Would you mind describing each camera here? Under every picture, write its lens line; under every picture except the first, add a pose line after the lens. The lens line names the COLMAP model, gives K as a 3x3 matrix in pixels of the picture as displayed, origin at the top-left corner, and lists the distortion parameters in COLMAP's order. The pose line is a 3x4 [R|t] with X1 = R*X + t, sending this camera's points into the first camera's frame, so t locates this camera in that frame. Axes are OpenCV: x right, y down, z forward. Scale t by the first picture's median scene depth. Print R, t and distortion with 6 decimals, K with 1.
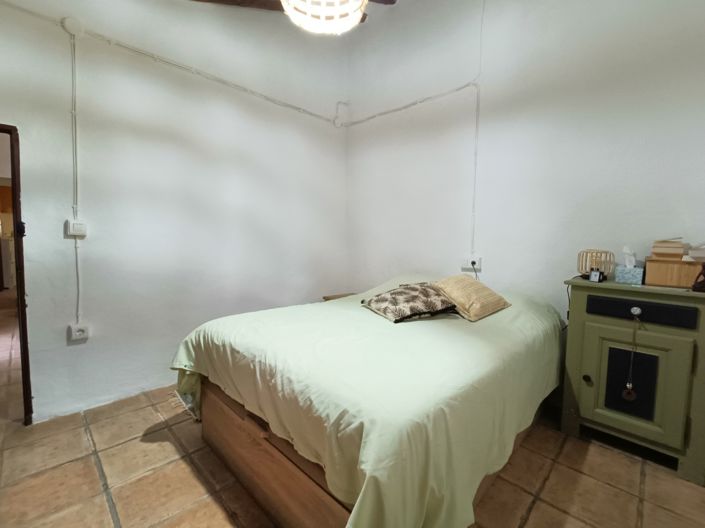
lens RADIAL K [[315.4, 0, 352.5], [0, 315.4, 264.0], [0, 0, 1]] dist [-0.001778, -0.000122]
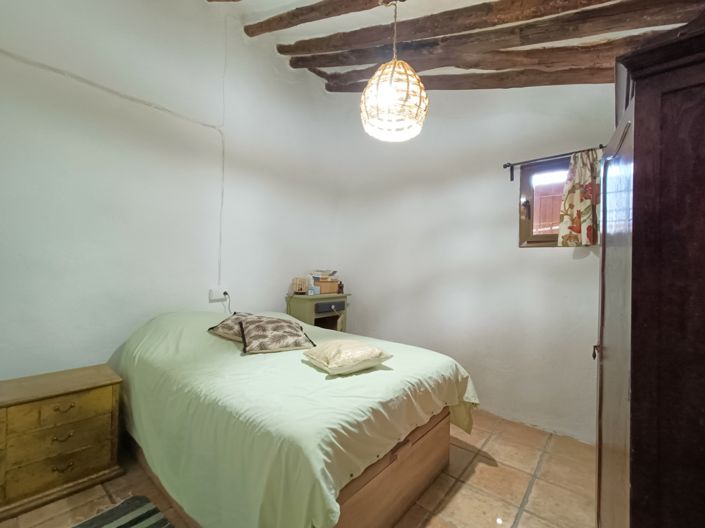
lens RADIAL K [[315.4, 0, 352.5], [0, 315.4, 264.0], [0, 0, 1]] dist [-0.001778, -0.000122]
pose [[-0.073093, -0.013707, 0.997231, -0.757090], [0.048734, 0.998662, 0.017299, -0.103978], [-0.996134, 0.049864, -0.072327, 0.648842]]
